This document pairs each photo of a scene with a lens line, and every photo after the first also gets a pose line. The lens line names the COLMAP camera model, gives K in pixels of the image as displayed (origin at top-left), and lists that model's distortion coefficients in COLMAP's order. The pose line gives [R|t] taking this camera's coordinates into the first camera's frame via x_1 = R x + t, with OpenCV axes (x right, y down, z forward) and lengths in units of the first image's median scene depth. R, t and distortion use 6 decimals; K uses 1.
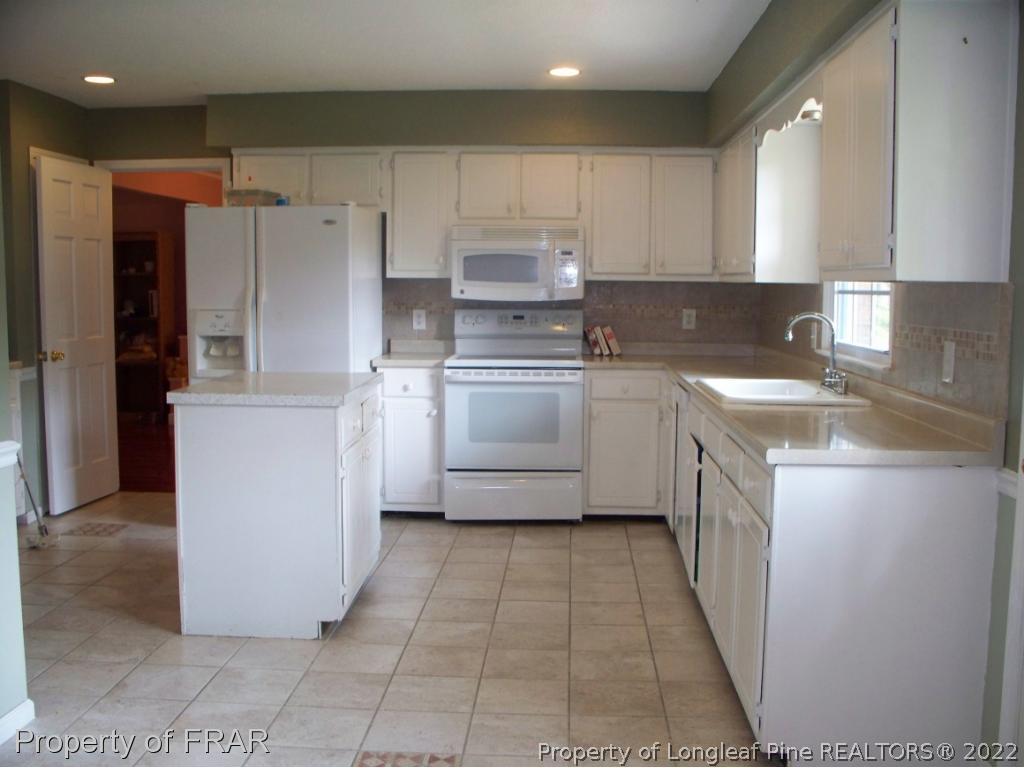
lens RADIAL K [[1078.6, 0, 512.0], [0, 1078.6, 384.0], [0, 0, 1]] dist [-0.105212, 0.001268]
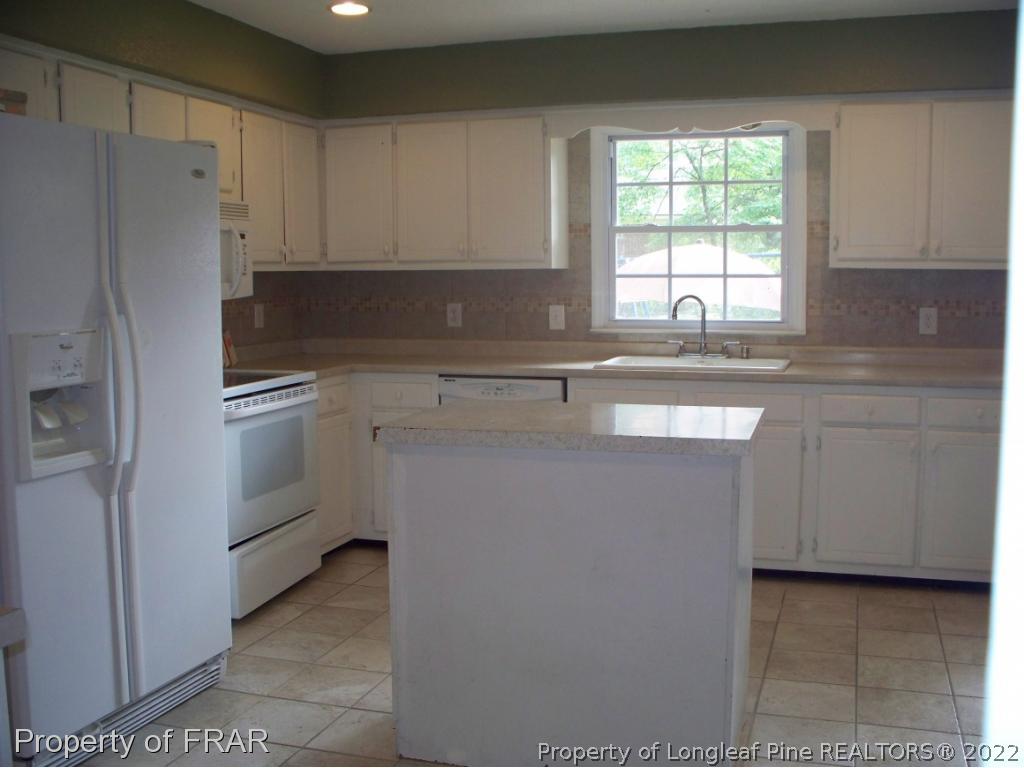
lens RADIAL K [[1078.6, 0, 512.0], [0, 1078.6, 384.0], [0, 0, 1]] dist [-0.105212, 0.001268]
pose [[0.251103, -0.107445, 0.961979, -0.674022], [0.103735, 0.991084, 0.083619, -0.063913], [-0.962386, 0.078794, 0.260010, 0.660018]]
